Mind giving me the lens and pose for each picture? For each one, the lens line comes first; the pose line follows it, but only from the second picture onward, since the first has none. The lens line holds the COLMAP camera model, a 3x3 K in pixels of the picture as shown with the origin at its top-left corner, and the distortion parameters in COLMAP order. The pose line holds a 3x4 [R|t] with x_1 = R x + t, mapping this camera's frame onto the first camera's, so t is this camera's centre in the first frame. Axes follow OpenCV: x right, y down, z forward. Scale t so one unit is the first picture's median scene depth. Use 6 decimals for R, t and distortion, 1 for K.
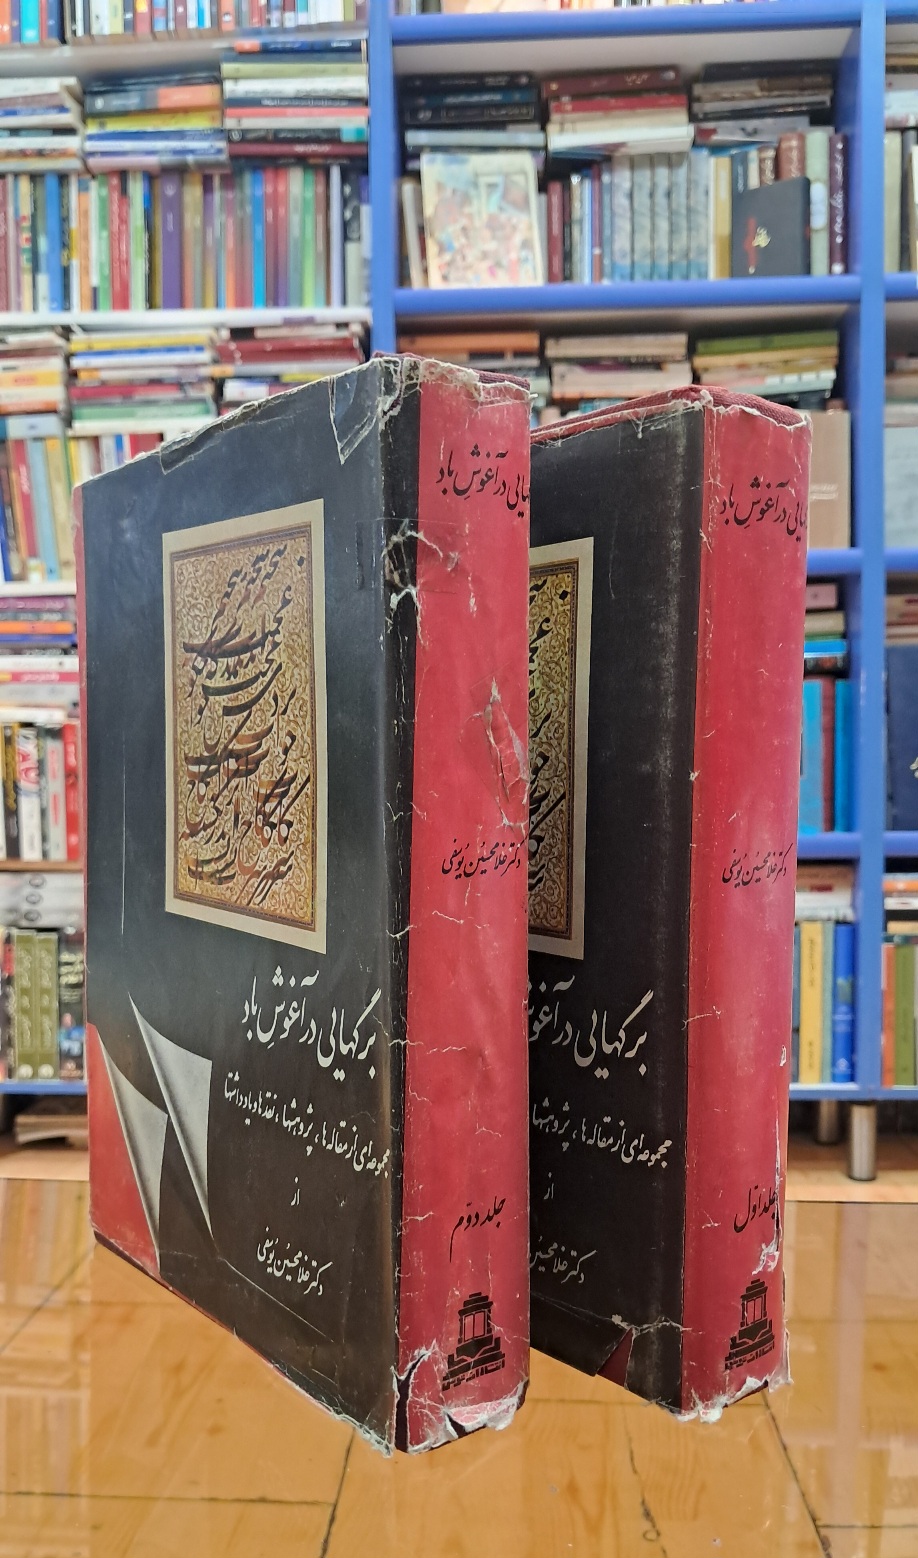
lens RADIAL K [[1363.3, 0, 450.9], [0, 1363.3, 828.7], [0, 0, 1]] dist [0.000306, 0.001266]
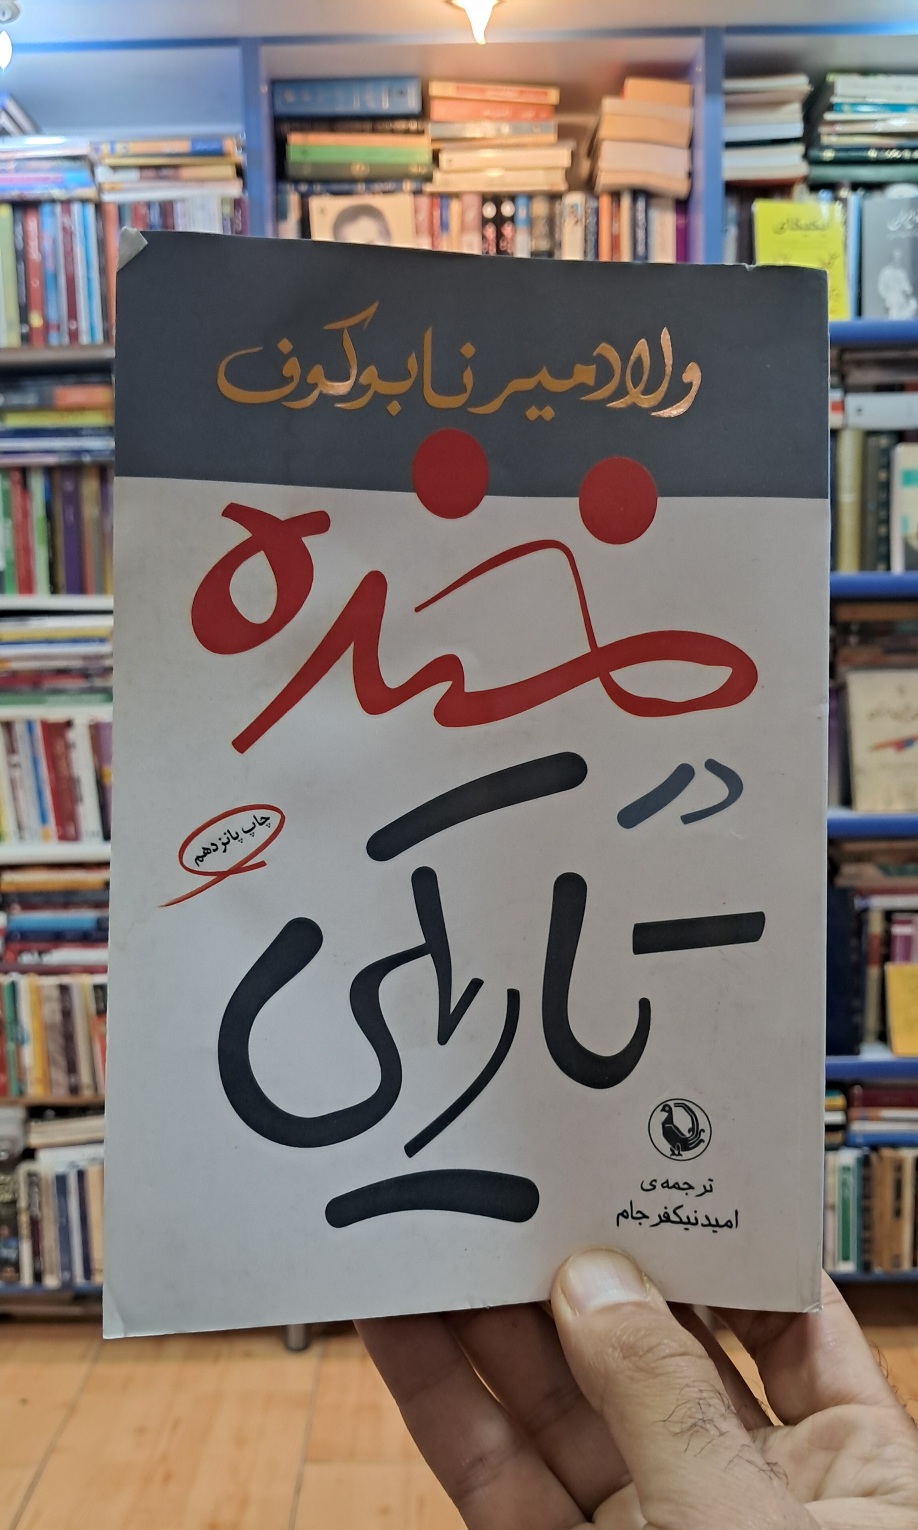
lens RADIAL K [[1372.8, 0, 449.0], [0, 1372.8, 812.3], [0, 0, 1]] dist [-0.061532, 0.153165]
pose [[0.997965, -0.017919, 0.061195, 0.021793], [0.012162, 0.995575, 0.093180, -0.307711], [-0.062594, -0.092246, 0.993767, -0.109000]]
